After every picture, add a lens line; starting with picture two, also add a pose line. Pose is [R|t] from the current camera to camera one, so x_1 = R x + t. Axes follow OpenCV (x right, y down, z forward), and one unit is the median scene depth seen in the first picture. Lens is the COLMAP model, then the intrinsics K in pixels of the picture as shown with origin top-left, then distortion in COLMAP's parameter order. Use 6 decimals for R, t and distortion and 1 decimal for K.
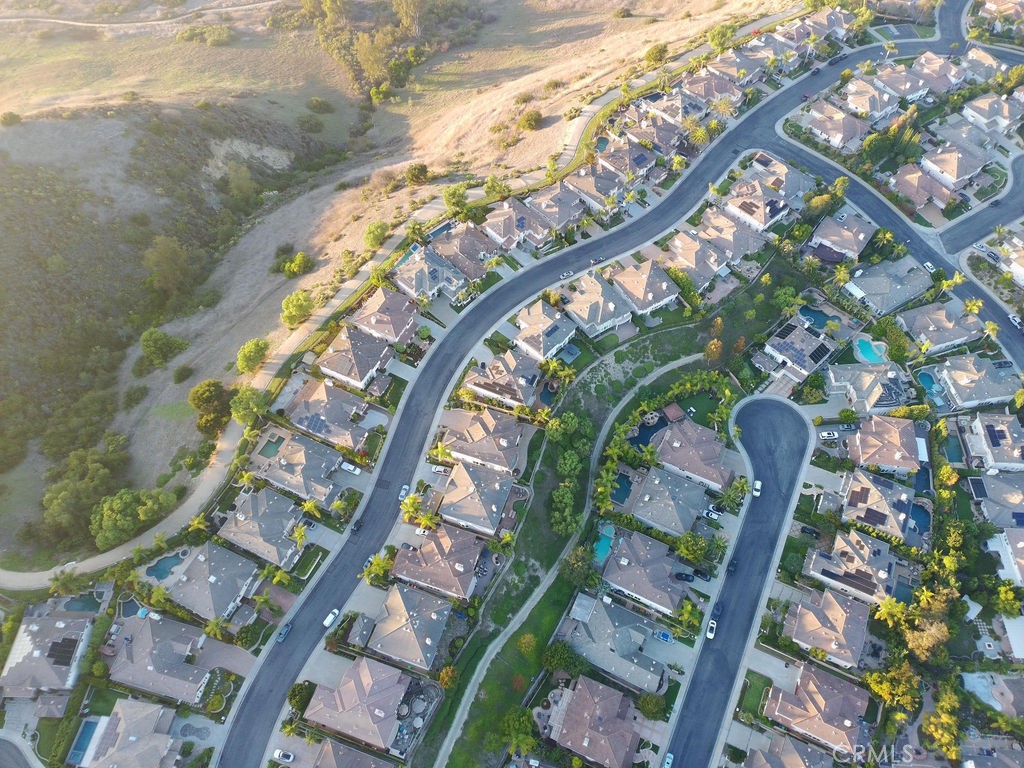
lens RADIAL K [[753.0, 0, 513.4], [0, 753.0, 385.5], [0, 0, 1]] dist [0.053572, -0.021597]
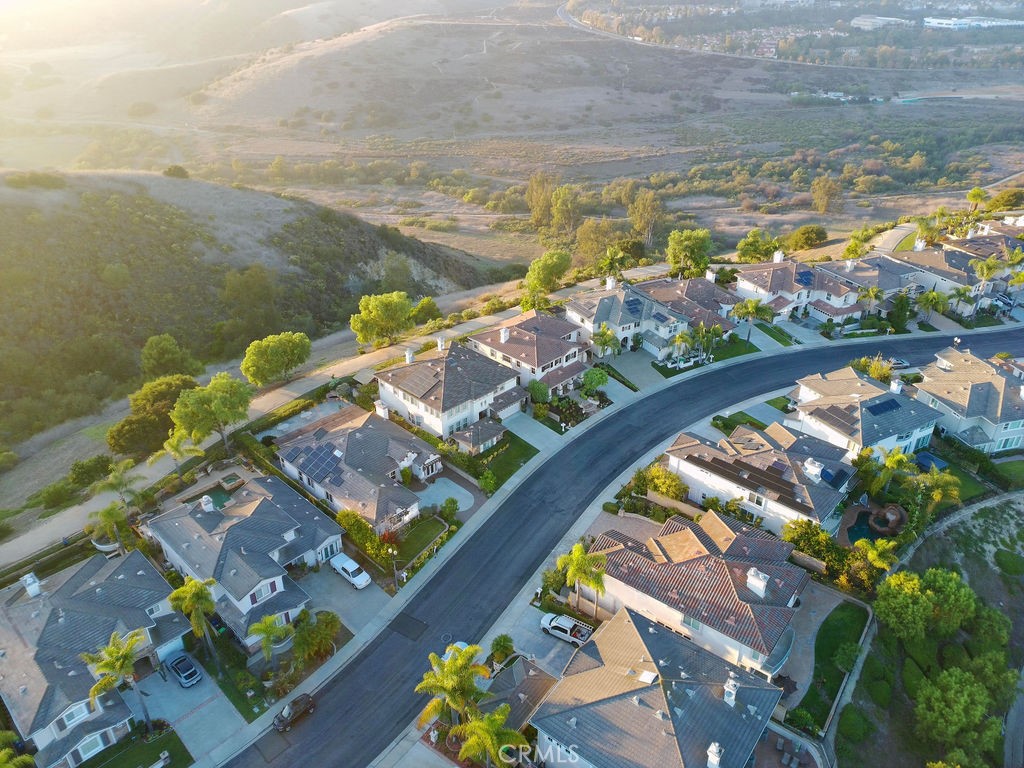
lens RADIAL K [[753.0, 0, 513.3], [0, 753.0, 382.9], [0, 0, 1]] dist [0.053572, -0.021597]
pose [[0.951420, 0.171196, -0.255914, -0.043008], [-0.267814, 0.870213, -0.413527, 0.157864], [0.151905, 0.461975, 0.873787, 0.579589]]
